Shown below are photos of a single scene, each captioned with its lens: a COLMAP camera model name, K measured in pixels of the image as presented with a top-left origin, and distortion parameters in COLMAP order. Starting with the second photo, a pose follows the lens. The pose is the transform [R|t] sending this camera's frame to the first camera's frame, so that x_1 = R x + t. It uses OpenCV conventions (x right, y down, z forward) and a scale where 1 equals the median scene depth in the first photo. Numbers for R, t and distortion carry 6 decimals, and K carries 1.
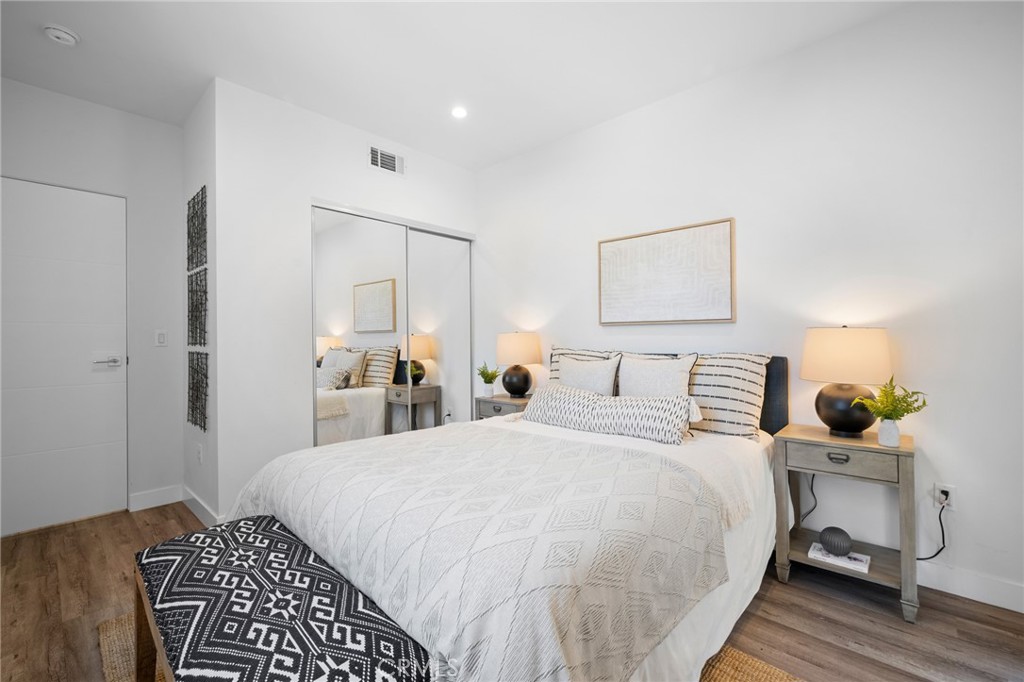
lens RADIAL K [[439.9, 0, 509.3], [0, 439.9, 333.8], [0, 0, 1]] dist [-0.000057, -0.000657]
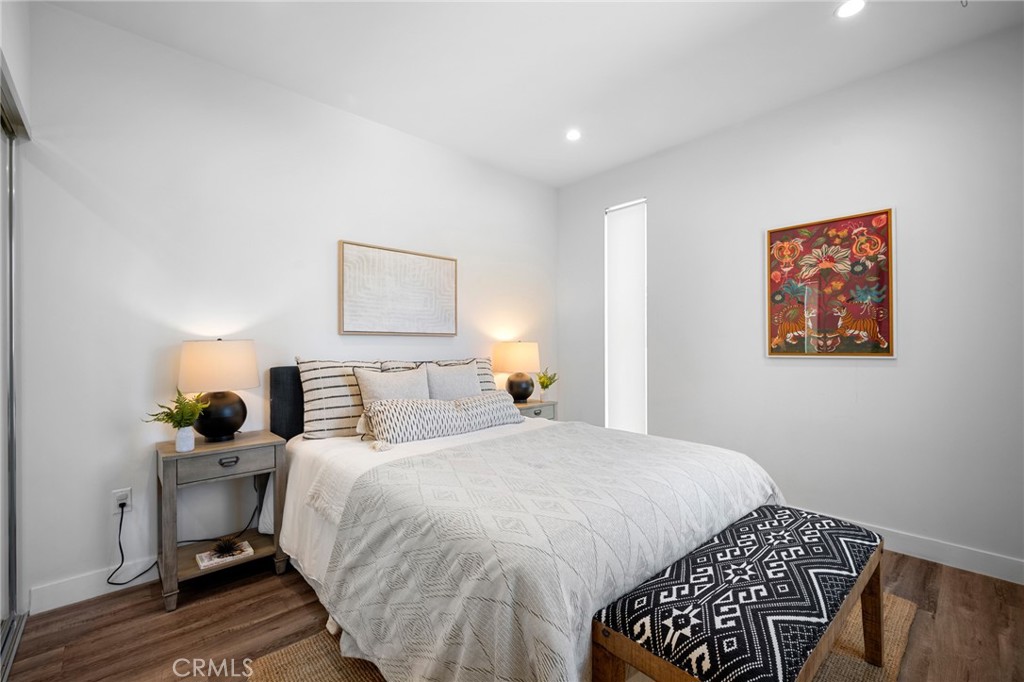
lens RADIAL K [[439.9, 0, 508.3], [0, 439.9, 349.1], [0, 0, 1]] dist [-0.000057, -0.000657]
pose [[0.065885, -0.000167, 0.997827, -0.768839], [-0.005553, 0.999984, 0.000535, 0.010046], [-0.997812, -0.005576, 0.065883, 0.693476]]
